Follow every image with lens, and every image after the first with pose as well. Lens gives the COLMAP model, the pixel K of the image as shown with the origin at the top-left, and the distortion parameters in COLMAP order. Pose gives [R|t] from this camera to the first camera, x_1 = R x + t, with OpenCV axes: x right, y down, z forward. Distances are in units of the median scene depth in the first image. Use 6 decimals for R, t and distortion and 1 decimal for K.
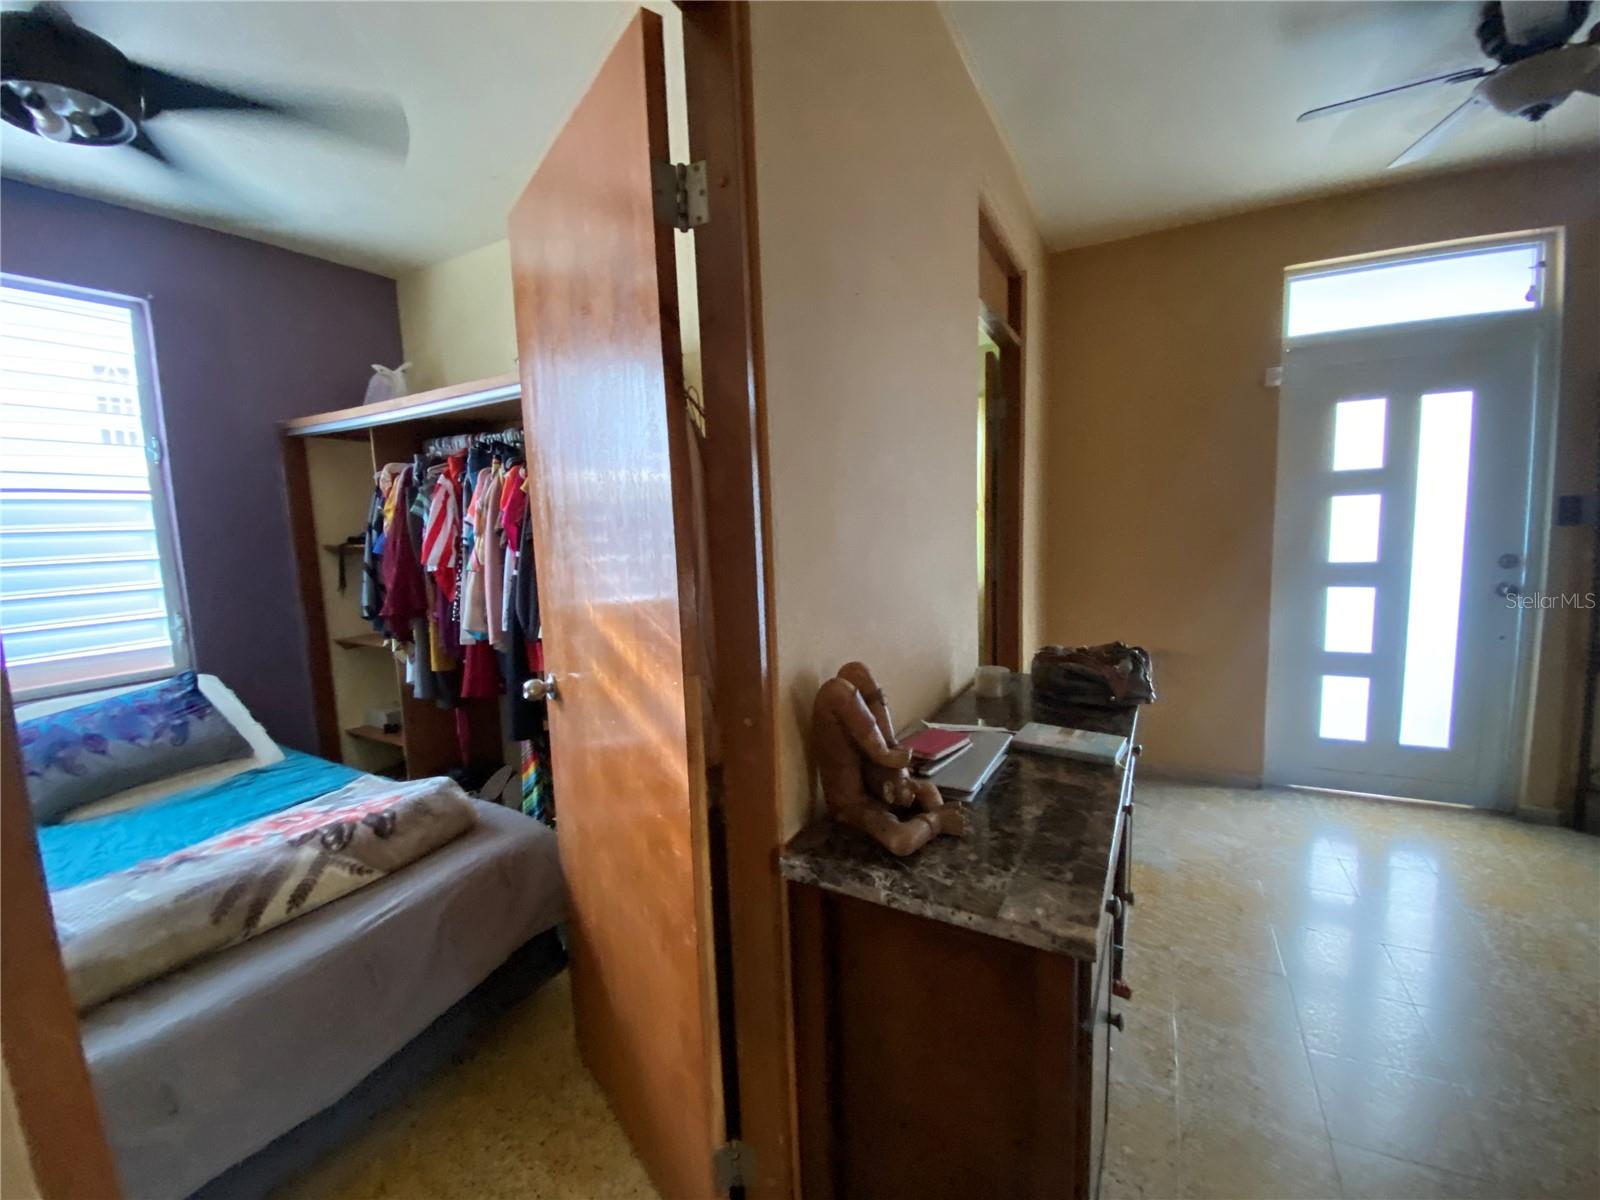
lens RADIAL K [[640.6, 0, 803.0], [0, 640.6, 603.7], [0, 0, 1]] dist [0.008978, -0.014289]
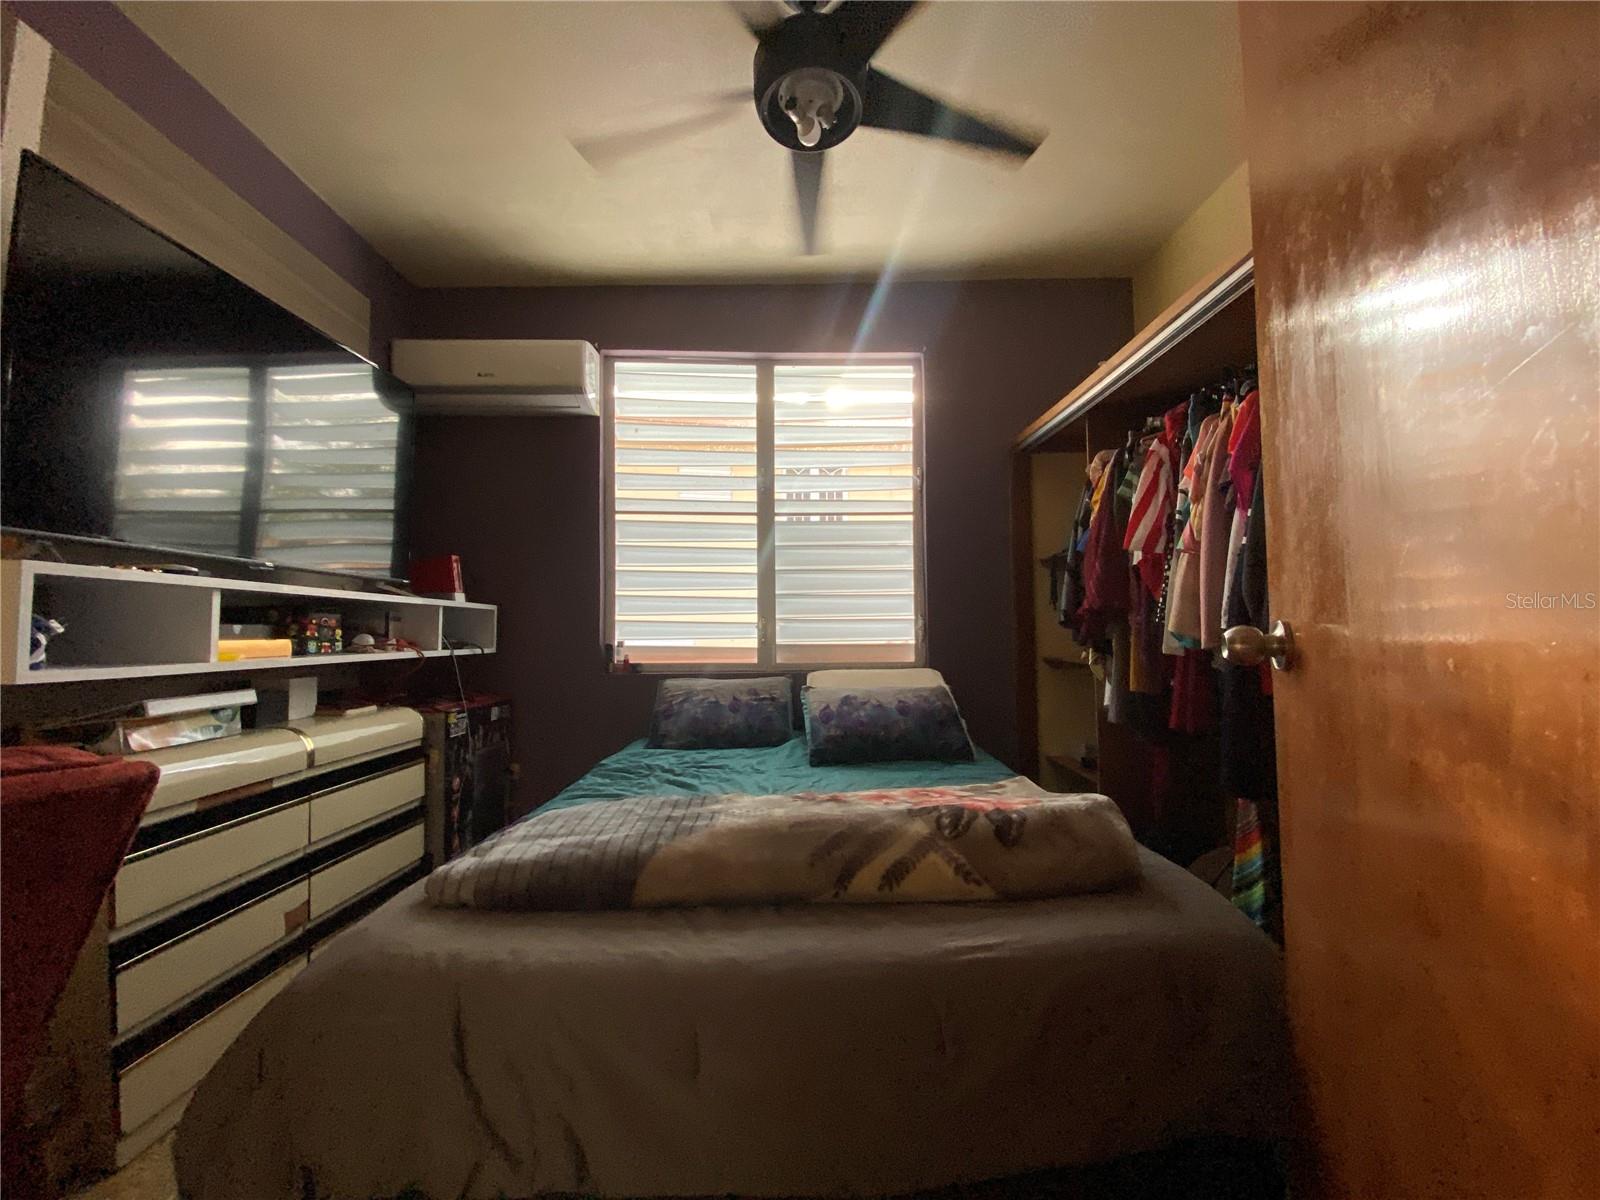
lens RADIAL K [[640.6, 0, 807.7], [0, 640.6, 610.4], [0, 0, 1]] dist [0.008978, -0.014289]
pose [[0.495686, -0.008868, -0.868457, -0.091075], [-0.107412, 0.991645, -0.071432, 0.116975], [0.861834, 0.128690, 0.490592, 0.276014]]
